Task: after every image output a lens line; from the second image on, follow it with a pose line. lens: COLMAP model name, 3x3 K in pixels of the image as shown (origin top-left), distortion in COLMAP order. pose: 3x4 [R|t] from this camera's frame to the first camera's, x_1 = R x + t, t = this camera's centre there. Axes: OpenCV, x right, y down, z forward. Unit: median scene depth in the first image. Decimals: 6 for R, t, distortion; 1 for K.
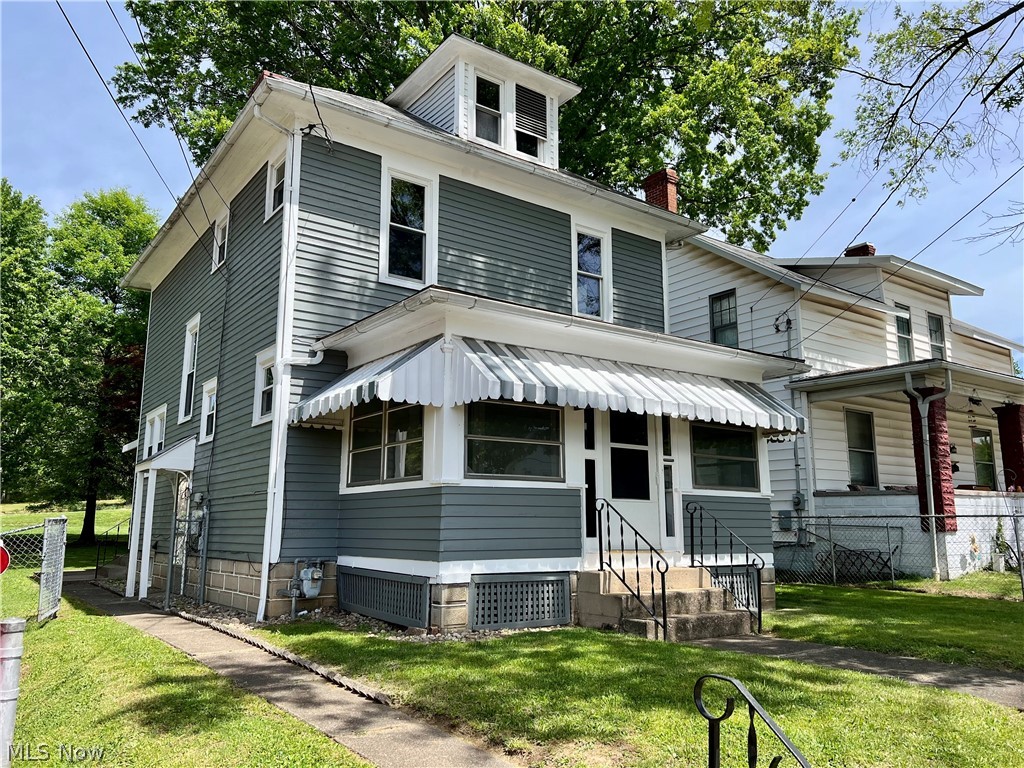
lens RADIAL K [[769.2, 0, 507.9], [0, 769.2, 382.6], [0, 0, 1]] dist [0.044058, -0.020207]
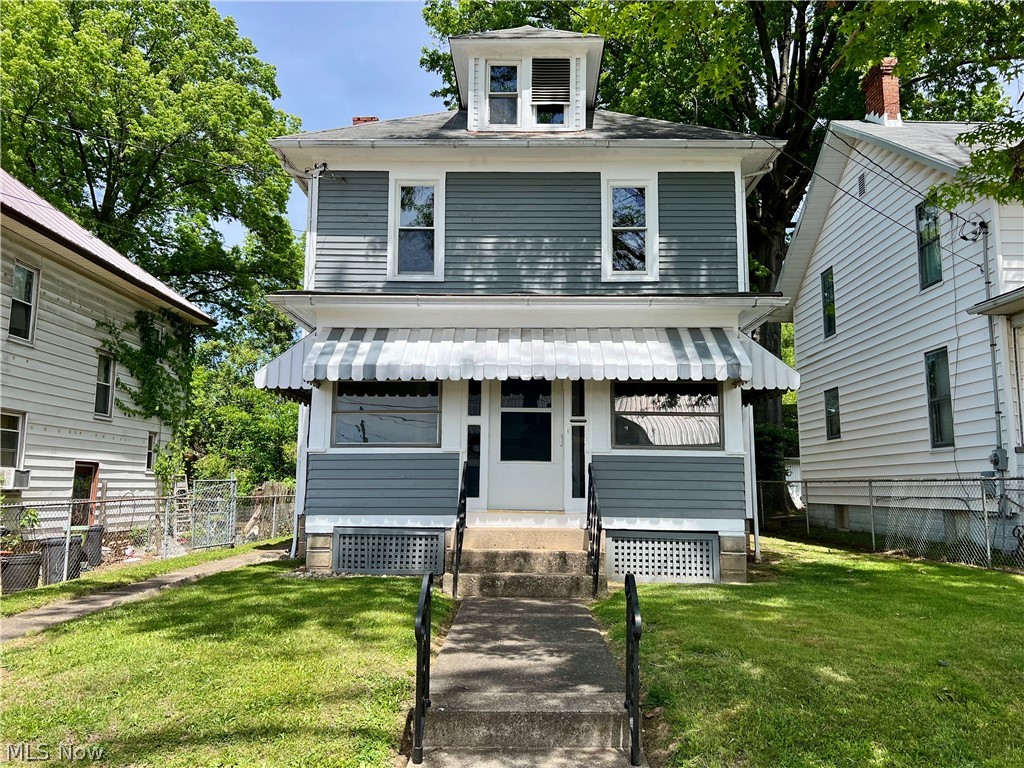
lens RADIAL K [[769.2, 0, 508.8], [0, 769.2, 381.6], [0, 0, 1]] dist [0.044058, -0.020207]
pose [[0.802543, -0.075862, -0.591751, 0.721701], [0.102685, 0.994645, 0.011750, 0.030122], [0.587690, -0.070194, 0.806035, 0.163808]]
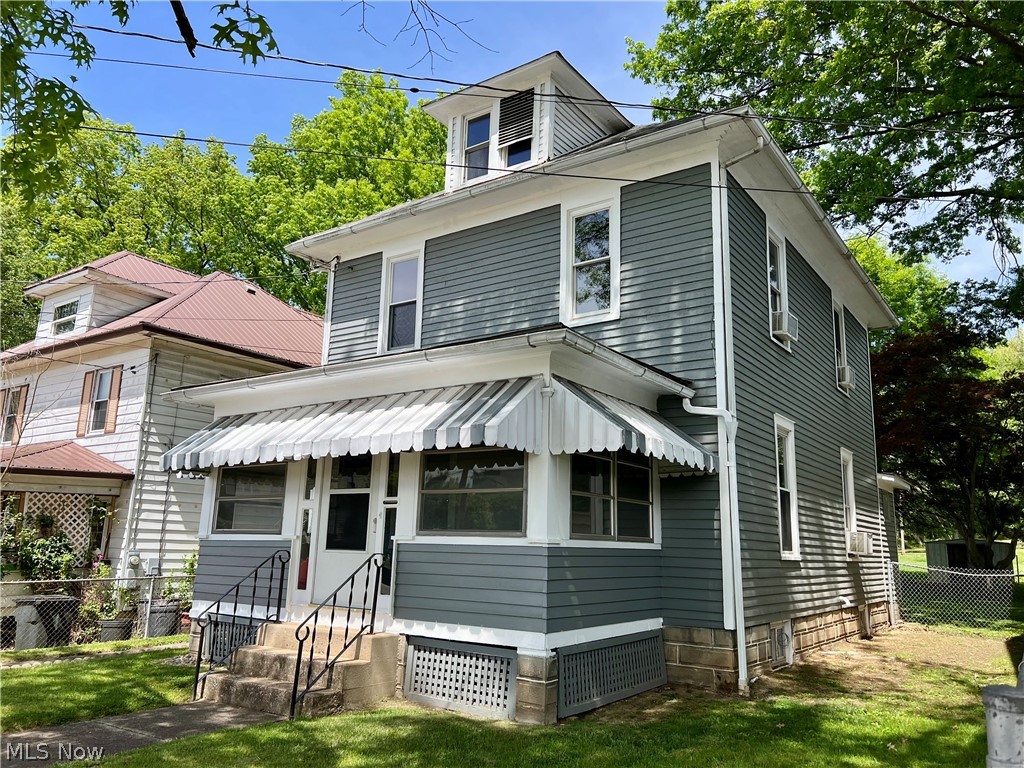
lens RADIAL K [[769.2, 0, 519.2], [0, 769.2, 383.3], [0, 0, 1]] dist [0.044058, -0.020207]
pose [[0.336920, -0.191314, -0.921891, 1.059007], [0.151987, 0.977348, -0.147276, 0.119393], [0.929185, -0.090495, 0.358366, 0.844319]]
